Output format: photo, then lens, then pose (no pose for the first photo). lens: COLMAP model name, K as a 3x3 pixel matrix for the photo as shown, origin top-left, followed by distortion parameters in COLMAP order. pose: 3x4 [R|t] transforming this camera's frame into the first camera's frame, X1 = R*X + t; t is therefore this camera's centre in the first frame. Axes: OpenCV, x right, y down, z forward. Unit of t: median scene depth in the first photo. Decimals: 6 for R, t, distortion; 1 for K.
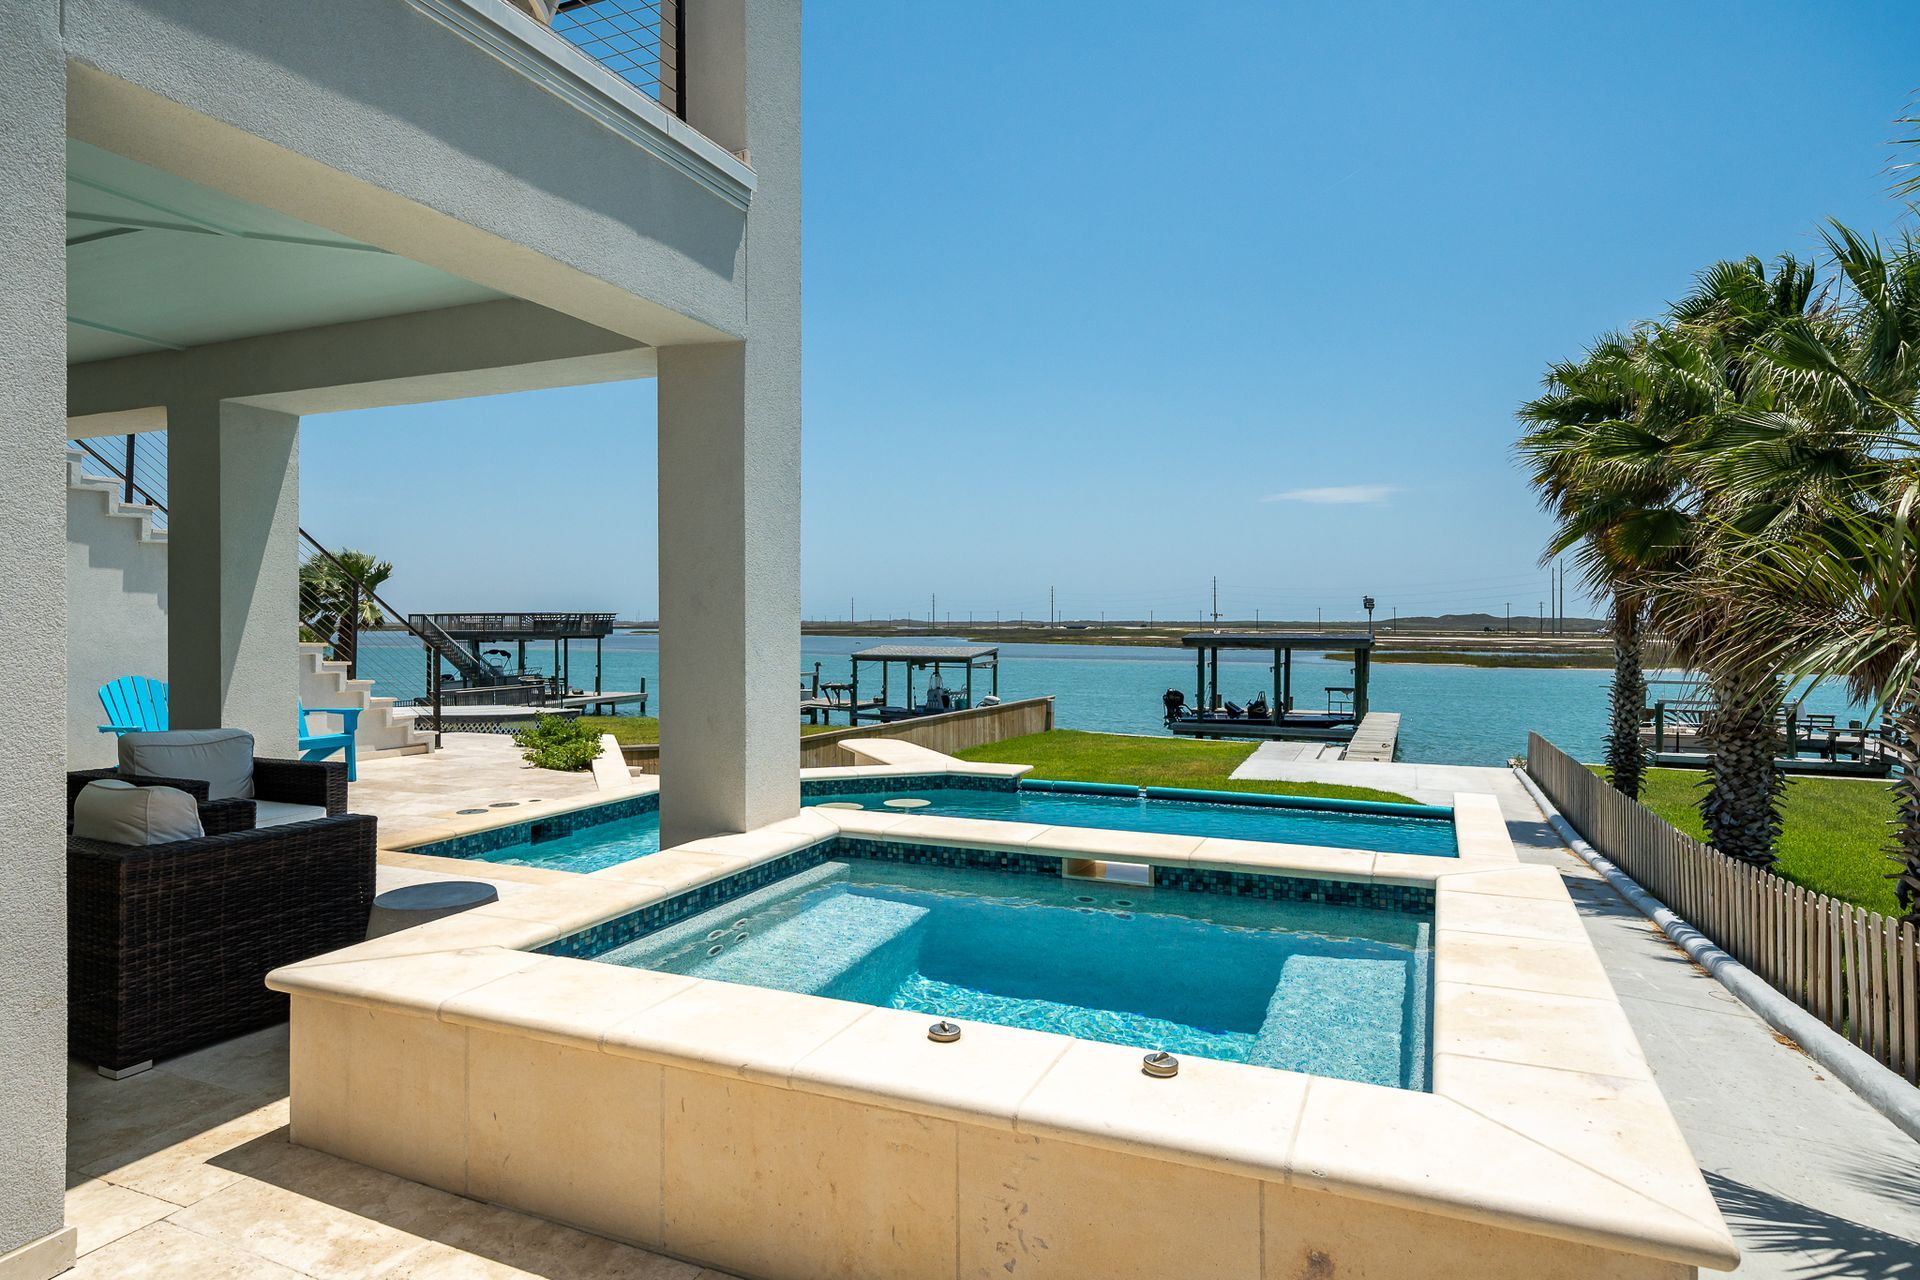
lens RADIAL K [[1112.9, 0, 956.0], [0, 1112.9, 615.3], [0, 0, 1]] dist [0.003579, 0.001402]
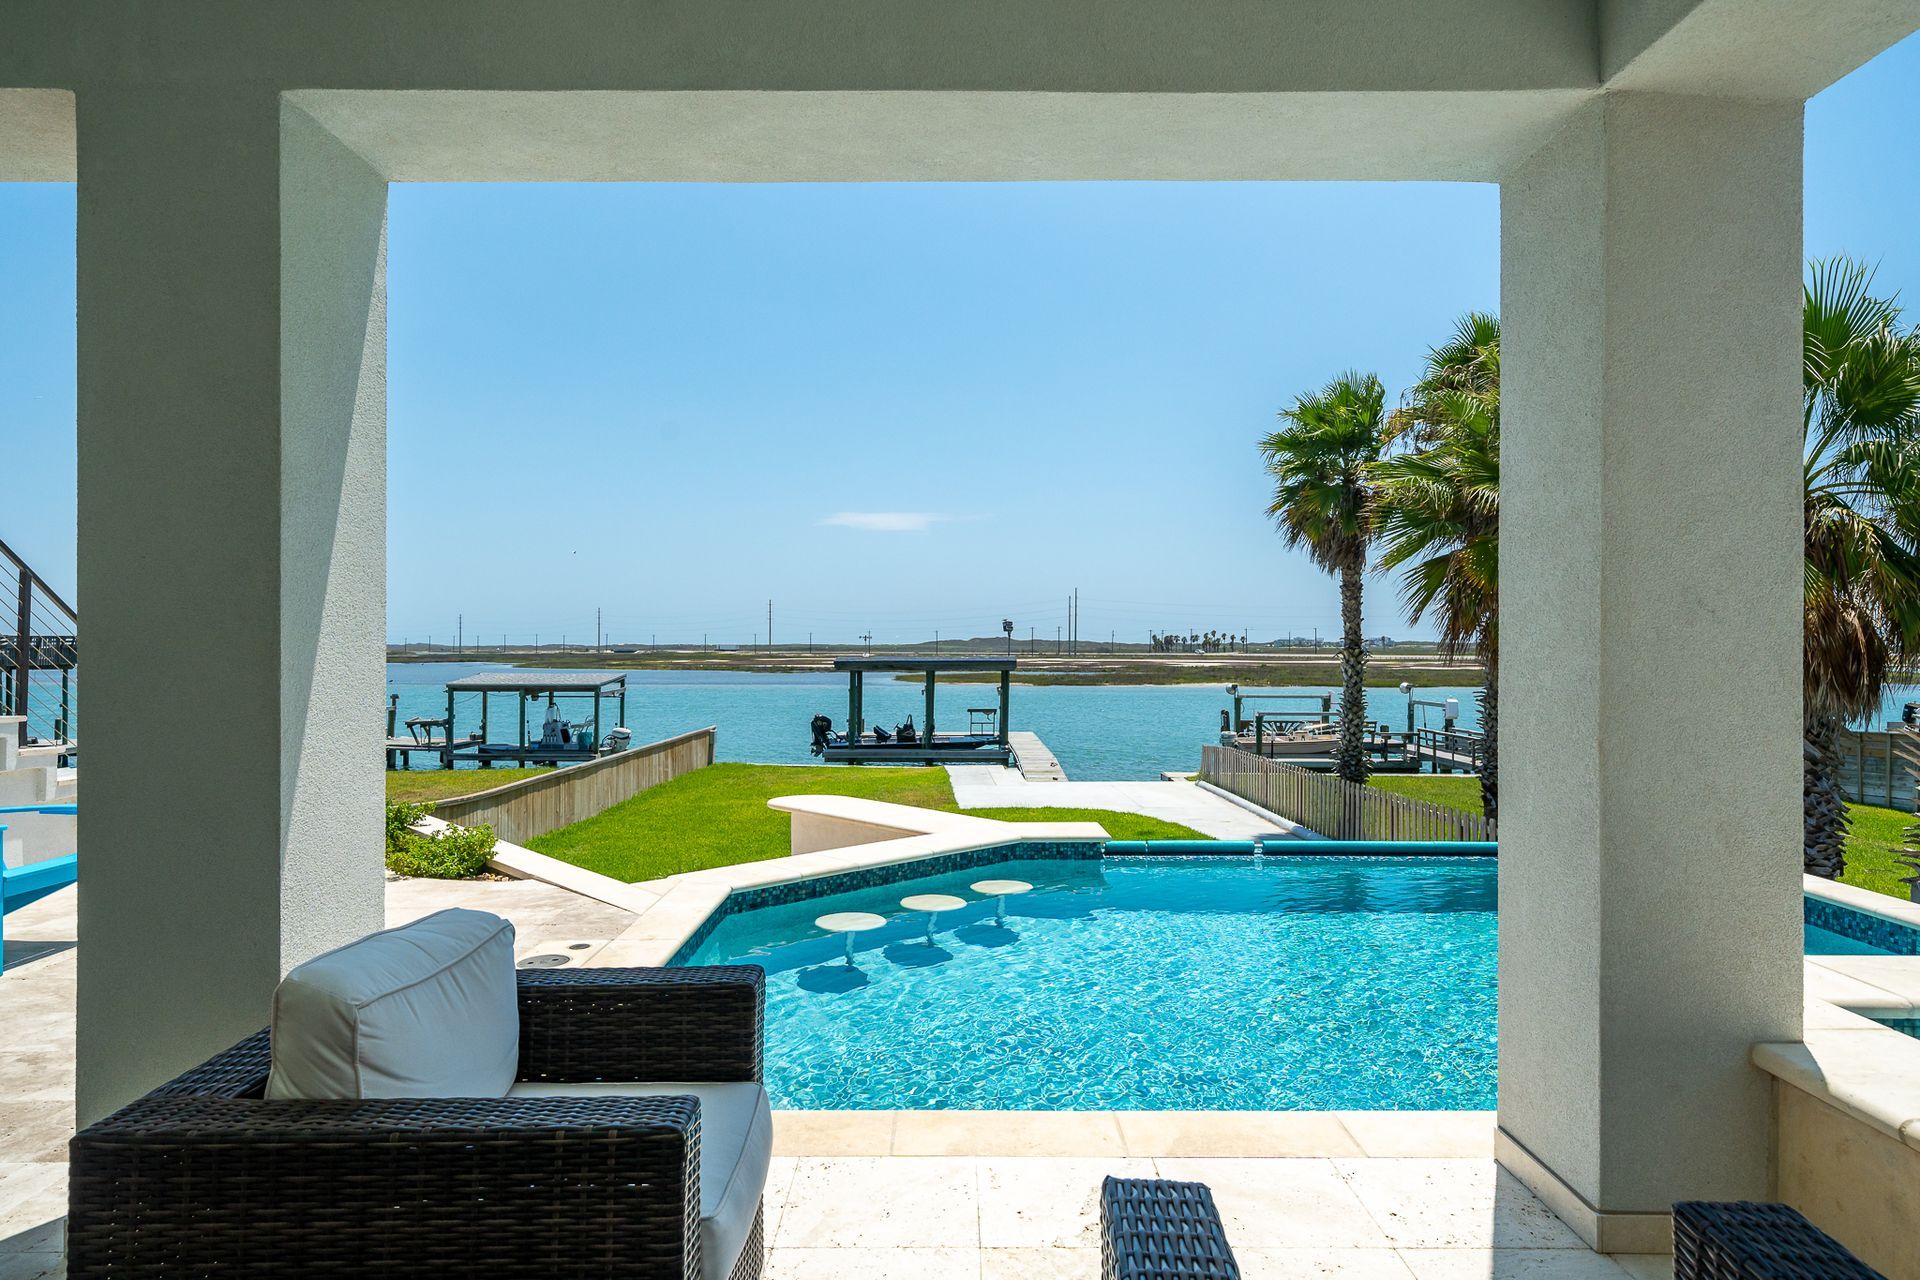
lens RADIAL K [[1112.9, 0, 956.0], [0, 1112.9, 615.3], [0, 0, 1]] dist [0.003579, 0.001402]
pose [[0.918993, 0.007332, 0.394206, -0.076989], [0.001024, 0.999779, -0.020980, 0.000742], [-0.394273, 0.019684, 0.918782, 0.068661]]
